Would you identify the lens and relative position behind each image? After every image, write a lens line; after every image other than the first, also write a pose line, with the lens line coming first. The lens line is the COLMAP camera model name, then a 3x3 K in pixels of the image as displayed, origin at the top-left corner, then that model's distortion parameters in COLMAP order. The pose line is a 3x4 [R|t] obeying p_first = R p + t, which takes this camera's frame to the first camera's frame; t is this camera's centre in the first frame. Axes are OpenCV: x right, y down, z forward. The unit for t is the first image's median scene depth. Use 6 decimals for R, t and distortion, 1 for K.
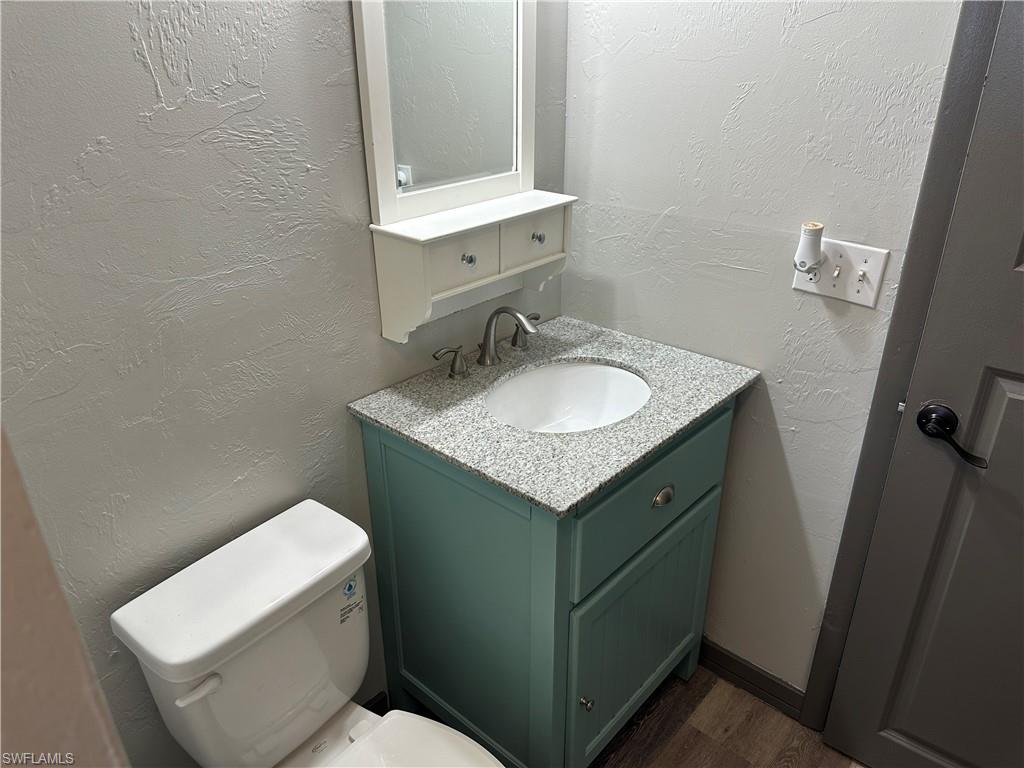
lens RADIAL K [[727.2, 0, 509.7], [0, 727.2, 386.5], [0, 0, 1]] dist [0.054261, -0.063288]
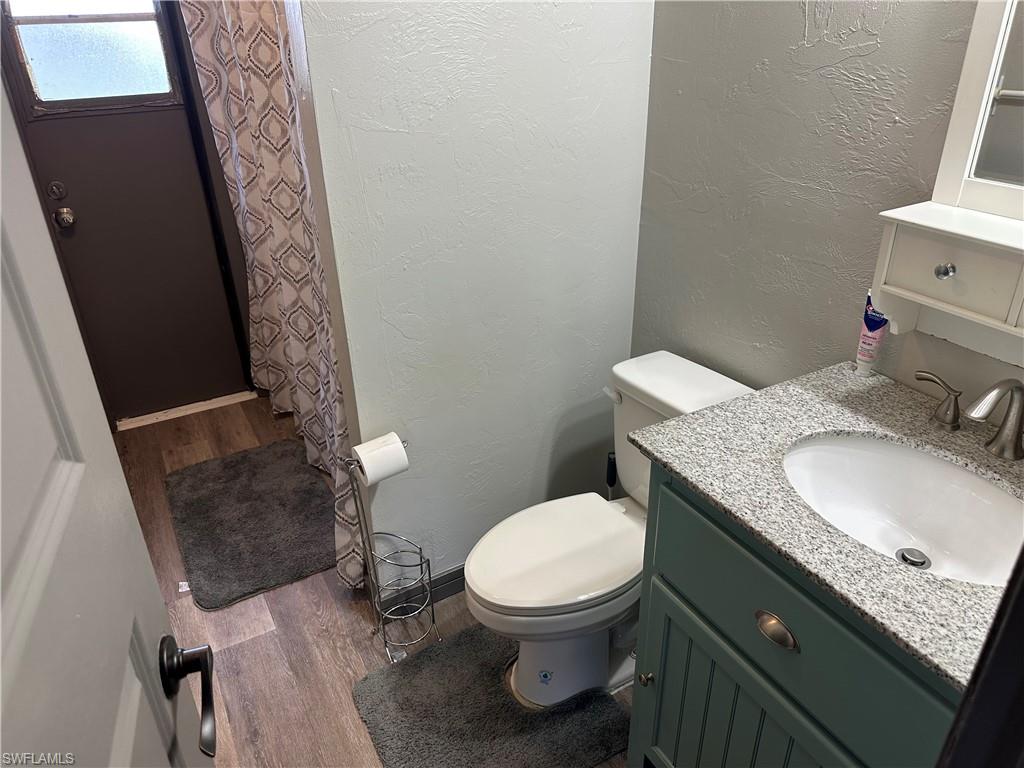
lens RADIAL K [[727.2, 0, 509.8], [0, 727.2, 380.0], [0, 0, 1]] dist [0.054261, -0.063288]
pose [[-0.313296, 0.458761, -0.831495, 0.886341], [-0.390979, 0.735616, 0.553178, -0.378742], [0.865437, 0.498405, -0.051100, 0.749688]]
